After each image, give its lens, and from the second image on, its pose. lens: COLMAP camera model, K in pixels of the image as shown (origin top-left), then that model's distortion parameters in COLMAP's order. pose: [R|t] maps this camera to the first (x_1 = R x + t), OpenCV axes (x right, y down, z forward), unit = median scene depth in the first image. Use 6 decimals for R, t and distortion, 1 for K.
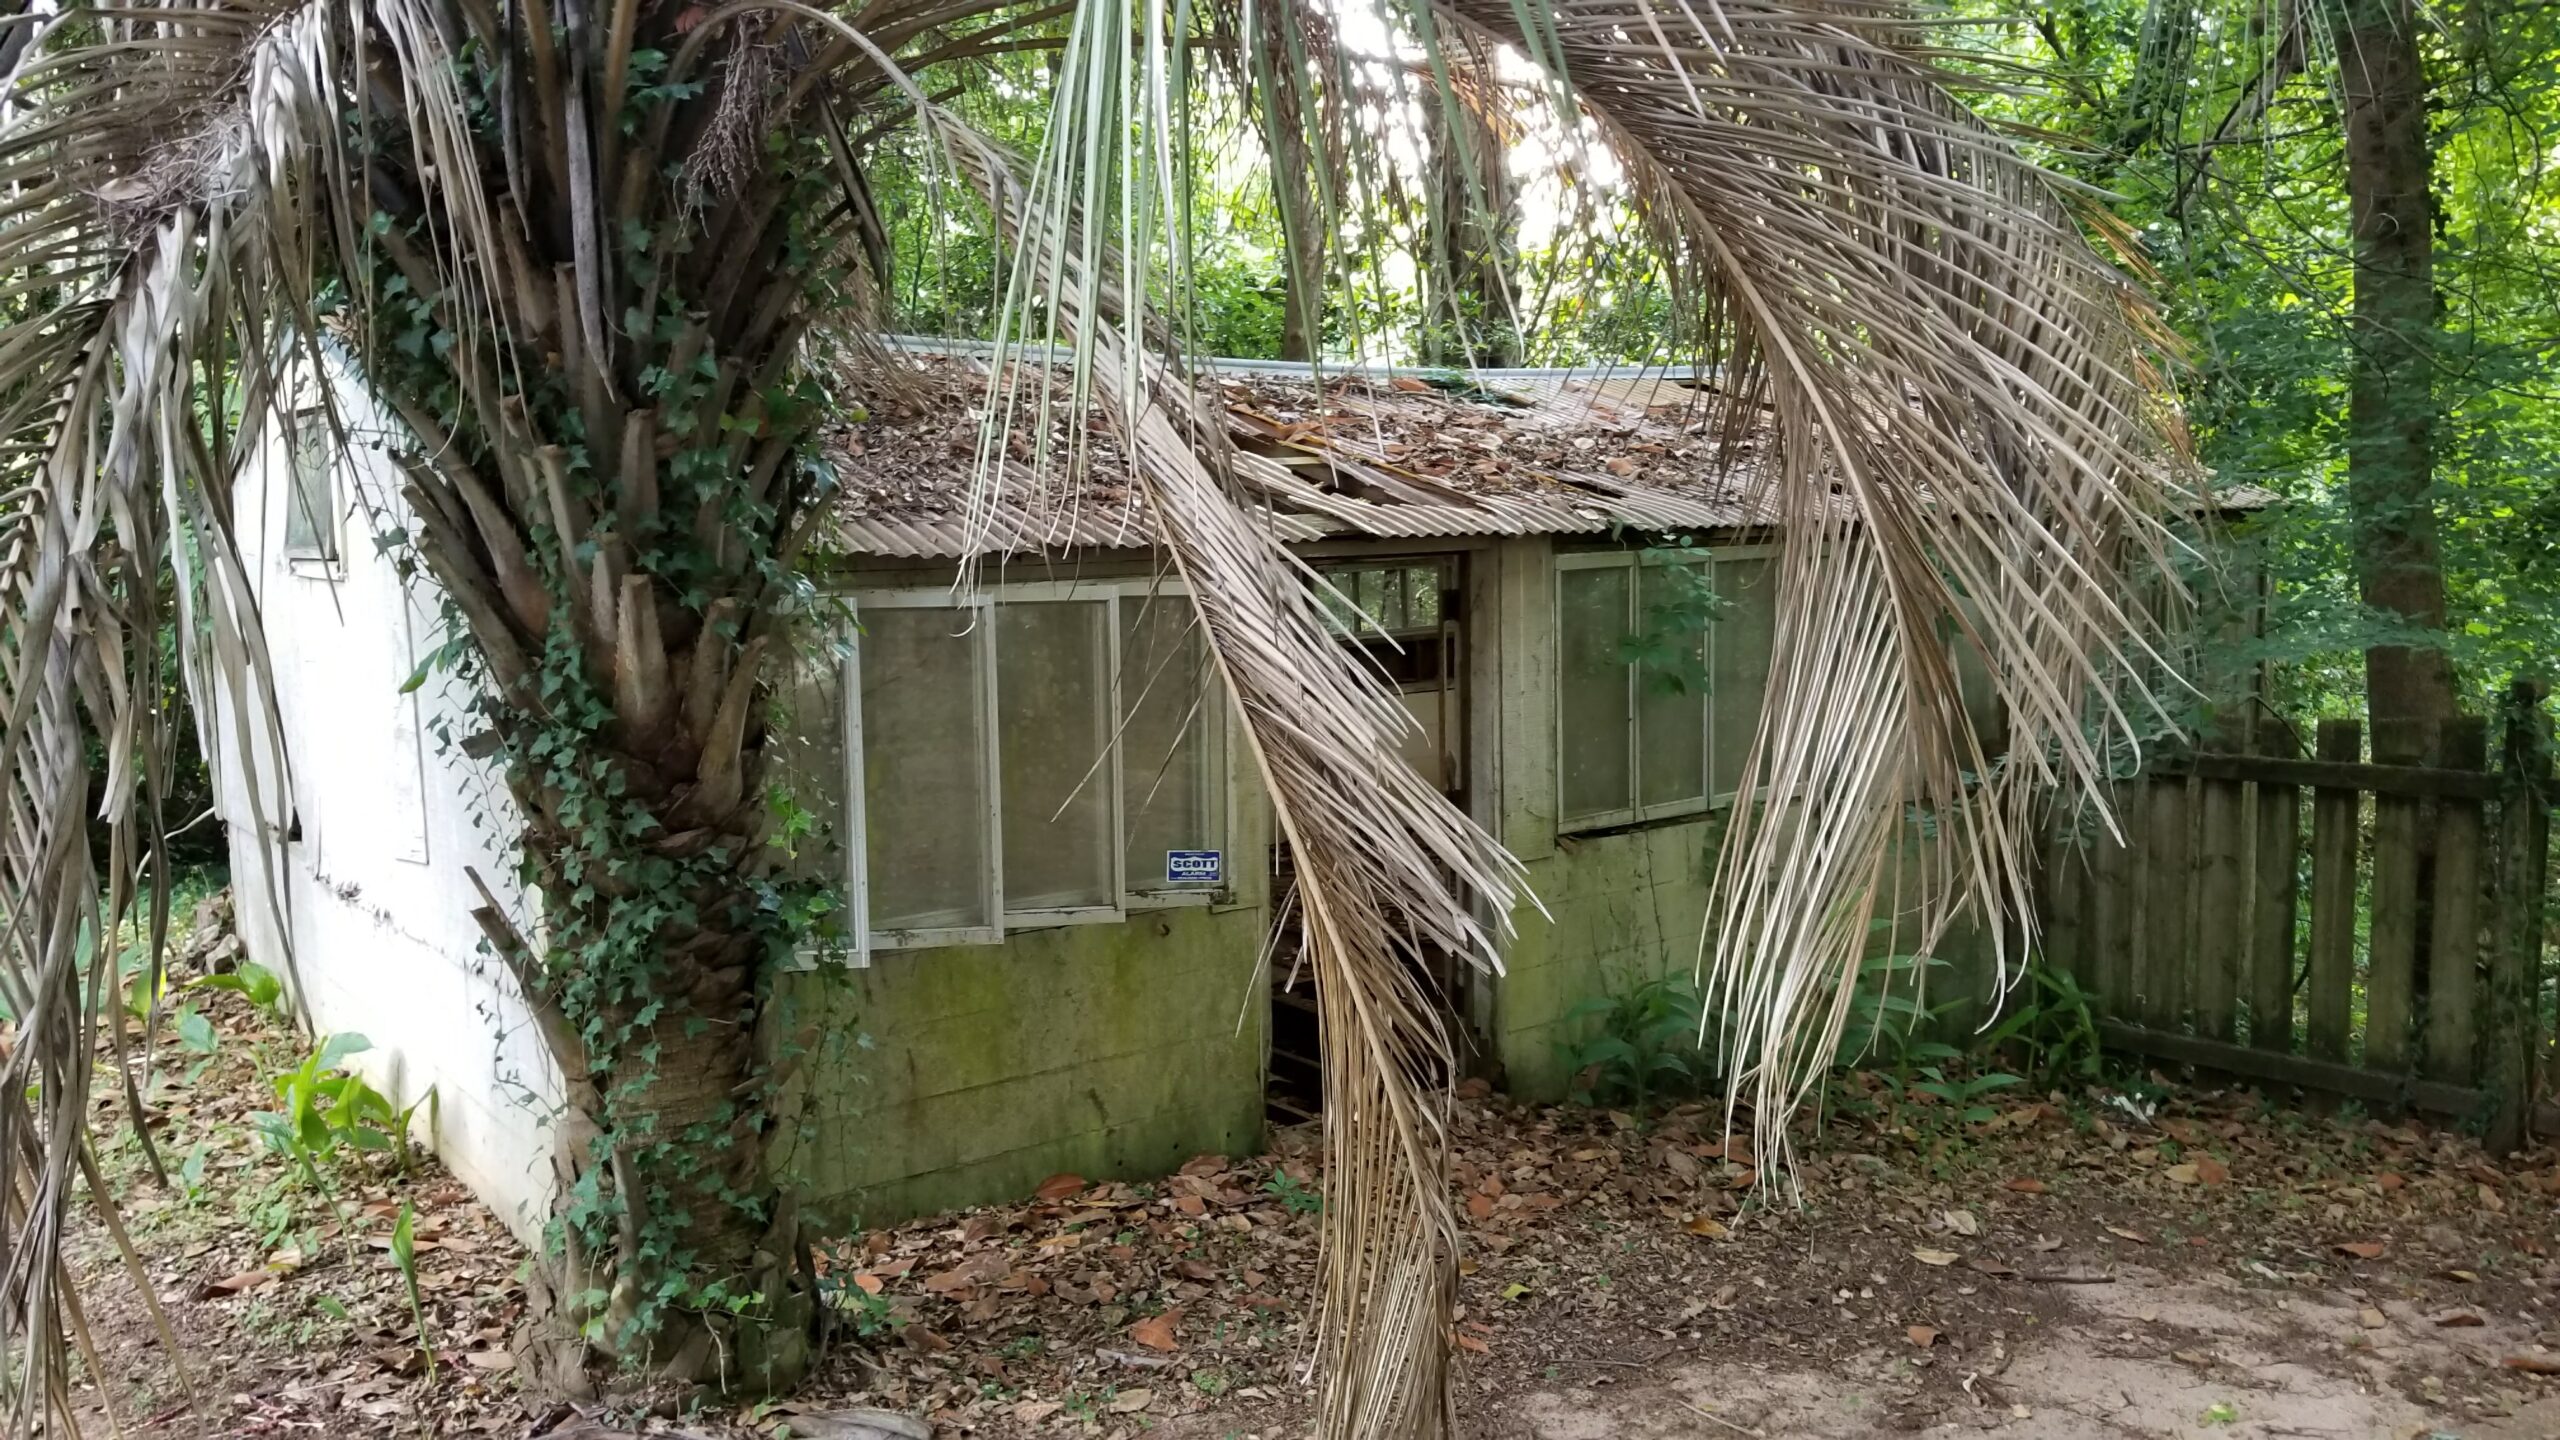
lens RADIAL K [[1998.1, 0, 1298.7], [0, 1998.1, 667.9], [0, 0, 1]] dist [0.099237, -0.194775]
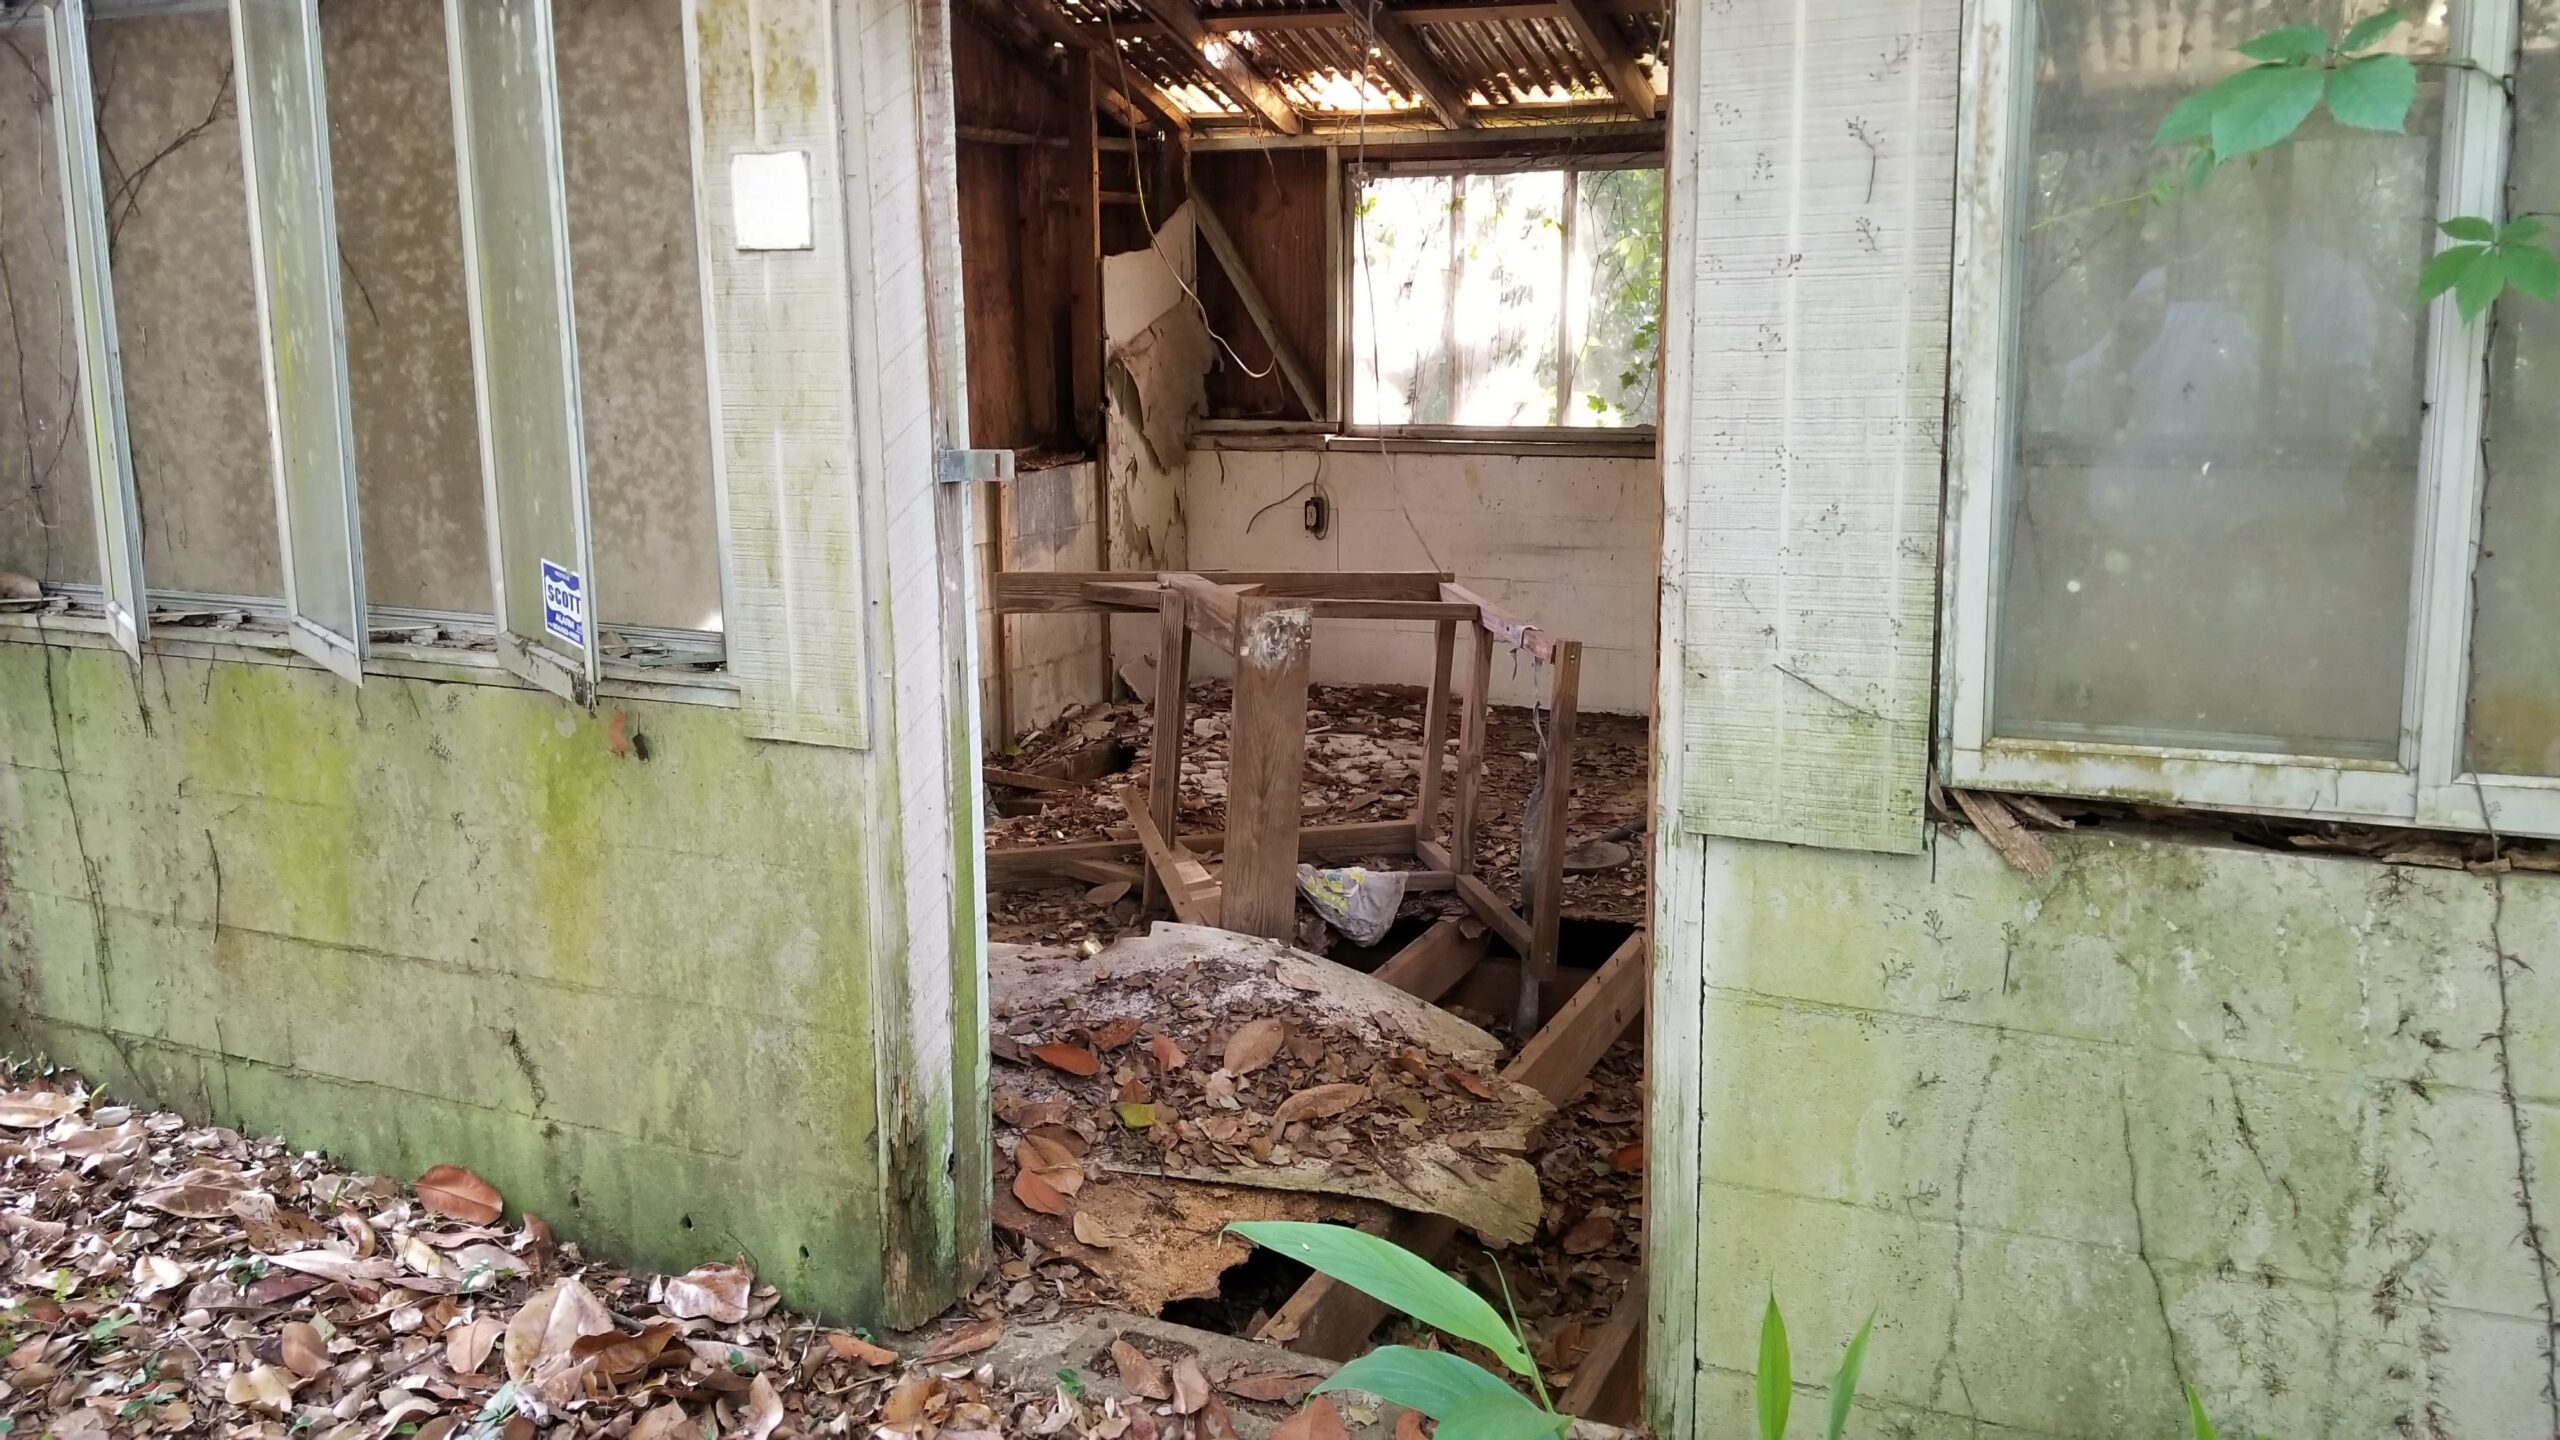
lens RADIAL K [[1998.1, 0, 1298.7], [0, 1998.1, 667.9], [0, 0, 1]] dist [0.099237, -0.194775]
pose [[0.462566, 0.159003, -0.872210, 0.361232], [-0.078749, 0.987267, 0.138214, 0.037936], [0.883080, 0.004752, 0.469198, 0.857188]]
